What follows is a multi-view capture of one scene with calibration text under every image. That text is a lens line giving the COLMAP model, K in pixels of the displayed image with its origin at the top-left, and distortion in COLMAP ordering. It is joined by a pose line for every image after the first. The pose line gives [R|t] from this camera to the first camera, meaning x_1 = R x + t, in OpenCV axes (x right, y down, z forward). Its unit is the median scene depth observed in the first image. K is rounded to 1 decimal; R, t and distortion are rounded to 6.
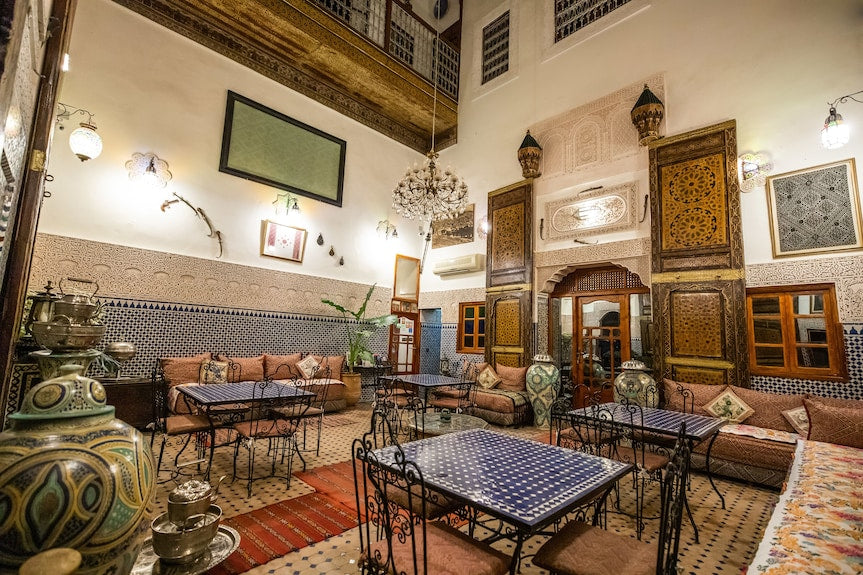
lens RADIAL K [[385.9, 0, 433.7], [0, 385.9, 289.9], [0, 0, 1]] dist [0.000066, -0.000005]
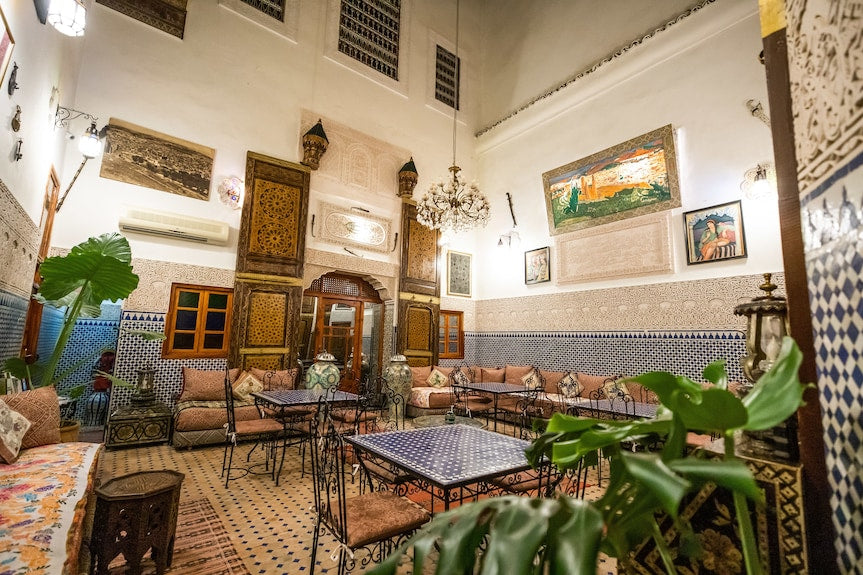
lens RADIAL K [[385.9, 0, 433.5], [0, 385.9, 290.1], [0, 0, 1]] dist [0.000066, -0.000005]
pose [[0.103359, 0.102166, 0.989383, -0.622010], [-0.147490, 0.985288, -0.086335, 0.042460], [-0.983648, -0.137000, 0.116906, 0.553765]]
